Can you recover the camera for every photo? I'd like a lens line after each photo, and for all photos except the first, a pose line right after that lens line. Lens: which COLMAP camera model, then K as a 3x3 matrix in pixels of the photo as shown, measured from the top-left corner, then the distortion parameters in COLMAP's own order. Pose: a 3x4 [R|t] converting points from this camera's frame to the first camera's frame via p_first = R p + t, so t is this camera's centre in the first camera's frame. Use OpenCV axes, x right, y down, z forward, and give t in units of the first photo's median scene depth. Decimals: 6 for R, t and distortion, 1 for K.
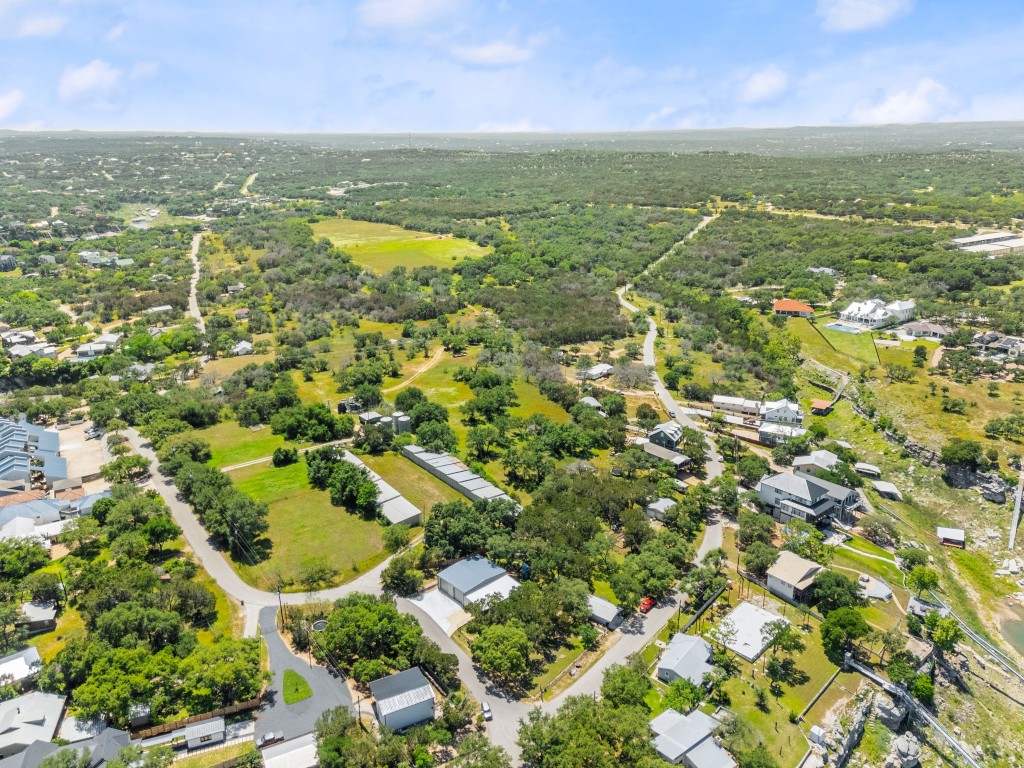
lens RADIAL K [[745.8, 0, 508.5], [0, 745.8, 382.4], [0, 0, 1]] dist [0.077141, -0.071150]
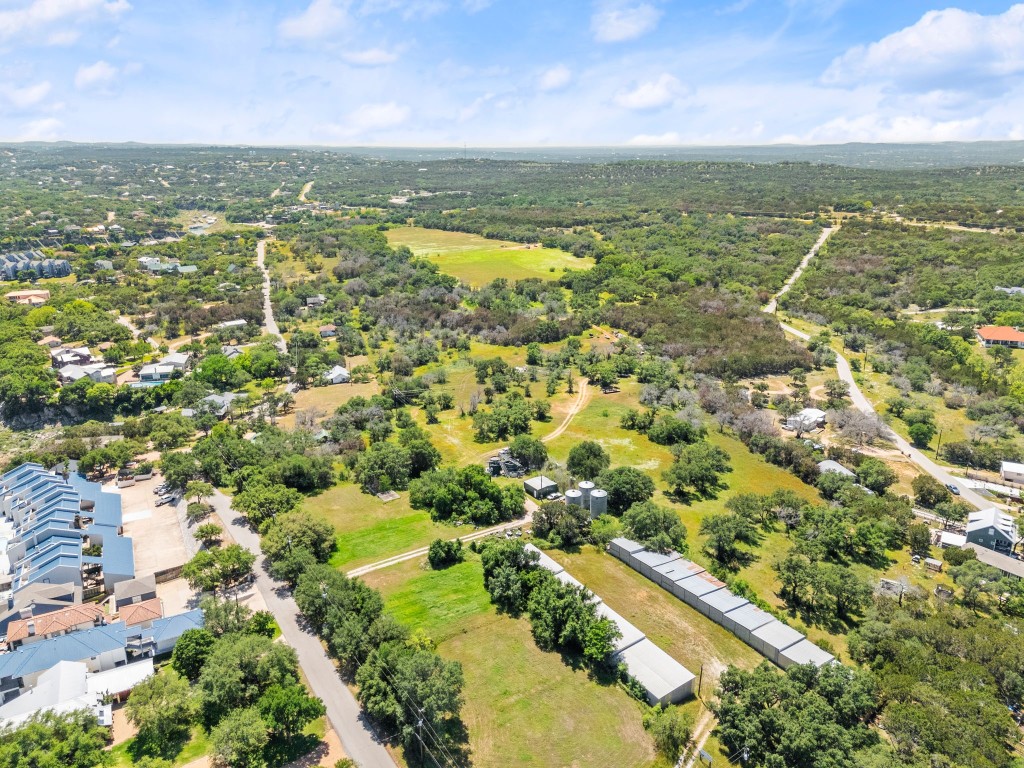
lens RADIAL K [[745.8, 0, 508.4], [0, 745.8, 383.5], [0, 0, 1]] dist [0.077141, -0.071150]
pose [[0.998618, 0.023078, -0.047209, -0.094412], [-0.023889, 0.999575, -0.016679, -0.019667], [0.046804, 0.017784, 0.998746, 0.144090]]
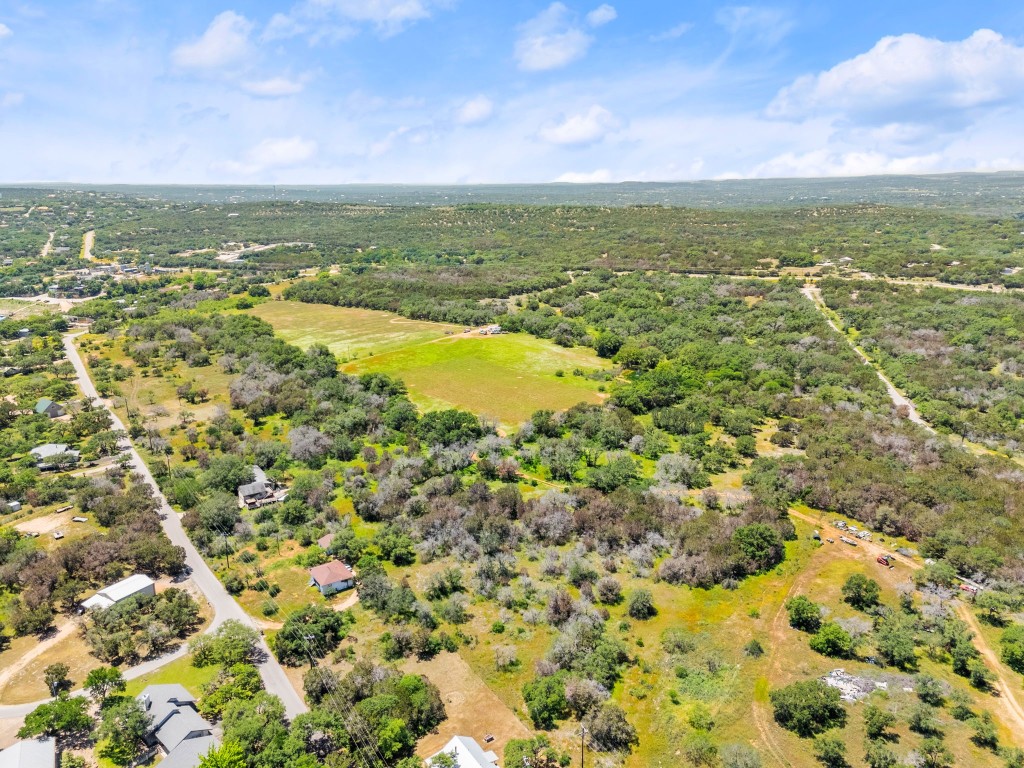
lens RADIAL K [[745.8, 0, 510.1], [0, 745.8, 393.9], [0, 0, 1]] dist [0.077141, -0.071150]
pose [[0.974729, -0.056585, 0.216107, -0.294344], [0.067404, 0.996798, -0.043022, -0.148028], [-0.212980, 0.056501, 0.975421, 0.473127]]
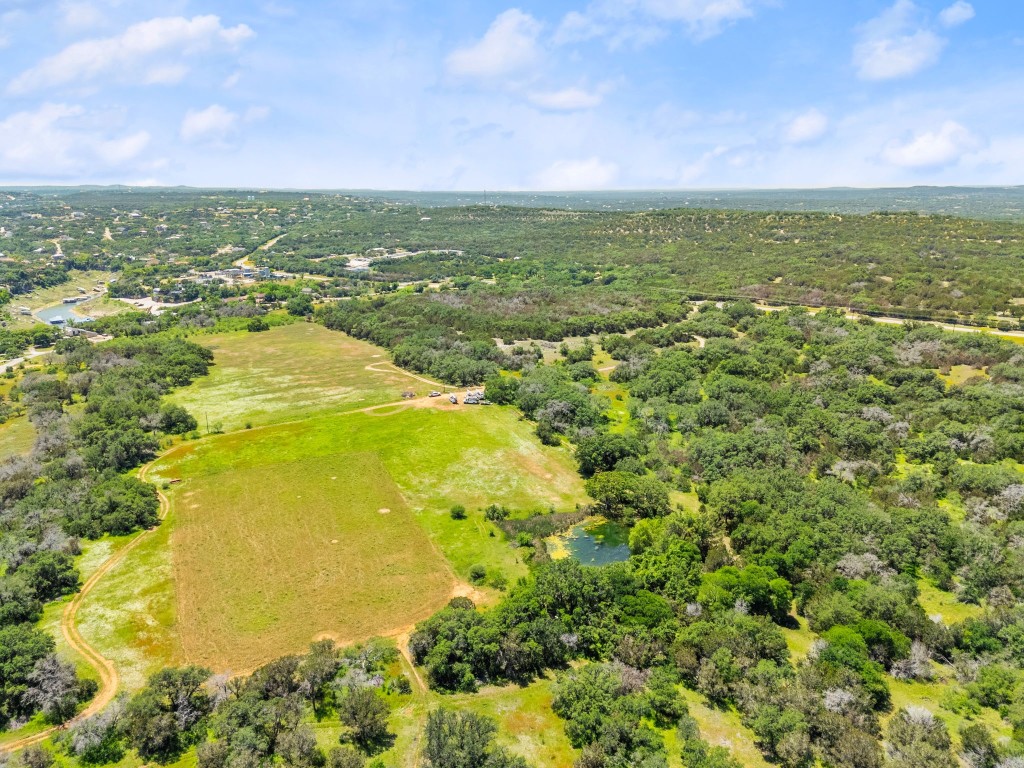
lens RADIAL K [[745.8, 0, 508.3], [0, 745.8, 387.1], [0, 0, 1]] dist [0.077141, -0.071150]
pose [[0.993348, 0.037663, -0.108820, -0.018145], [-0.044691, 0.997019, -0.062887, -0.238949], [0.106127, 0.067332, 0.992070, 0.779169]]
